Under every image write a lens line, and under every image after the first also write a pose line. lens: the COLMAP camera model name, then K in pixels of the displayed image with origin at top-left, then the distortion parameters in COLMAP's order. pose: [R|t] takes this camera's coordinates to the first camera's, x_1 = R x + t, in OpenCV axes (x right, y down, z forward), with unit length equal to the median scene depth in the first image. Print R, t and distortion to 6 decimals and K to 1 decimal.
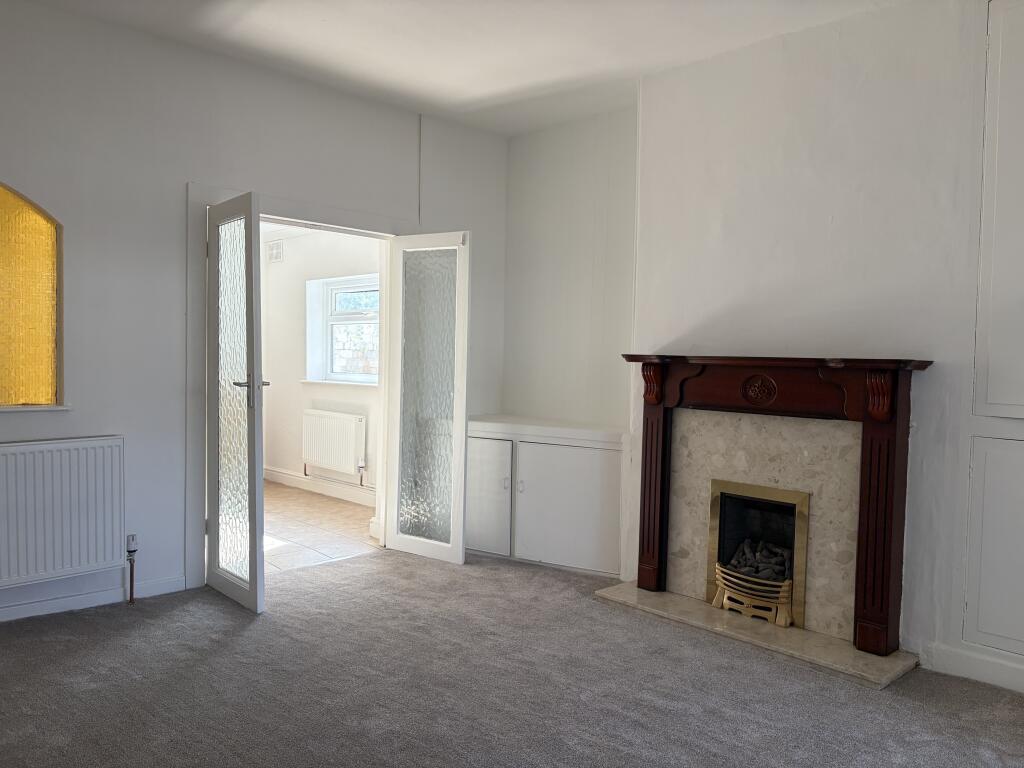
lens RADIAL K [[786.6, 0, 515.0], [0, 786.6, 384.6], [0, 0, 1]] dist [0.027865, -0.012337]
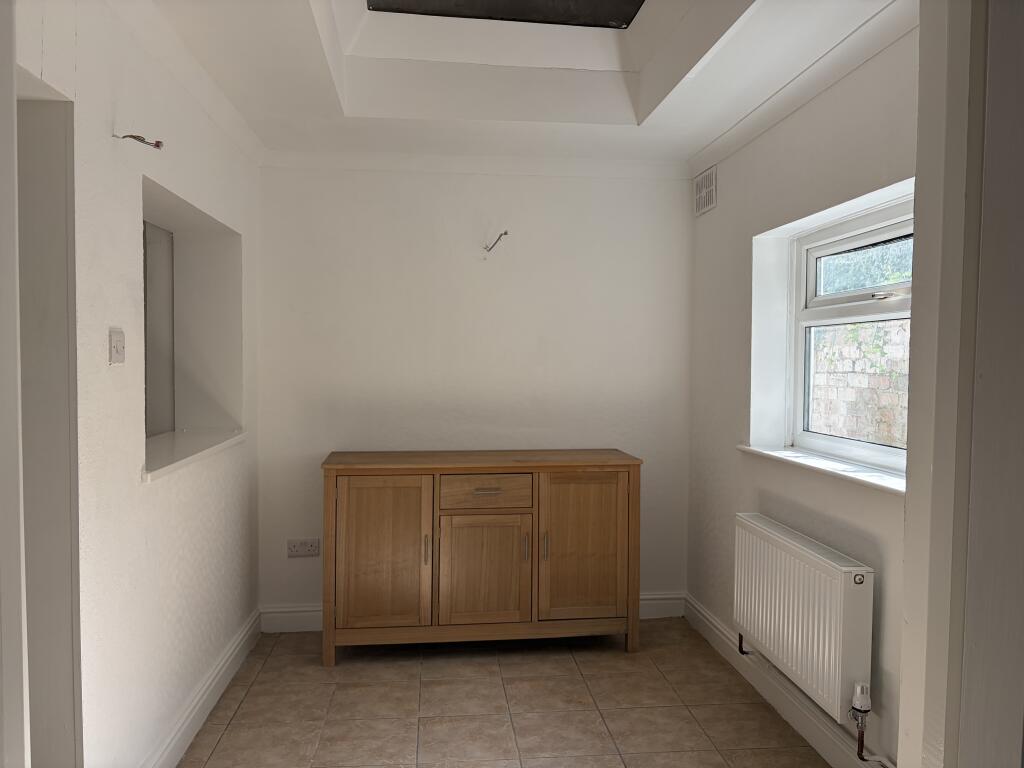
lens RADIAL K [[786.6, 0, 517.7], [0, 786.6, 384.1], [0, 0, 1]] dist [0.027865, -0.012337]
pose [[0.795280, 0.008661, -0.606181, -0.084963], [-0.015712, 0.999857, -0.006328, -0.036557], [0.606039, 0.014557, 0.795302, 0.518411]]
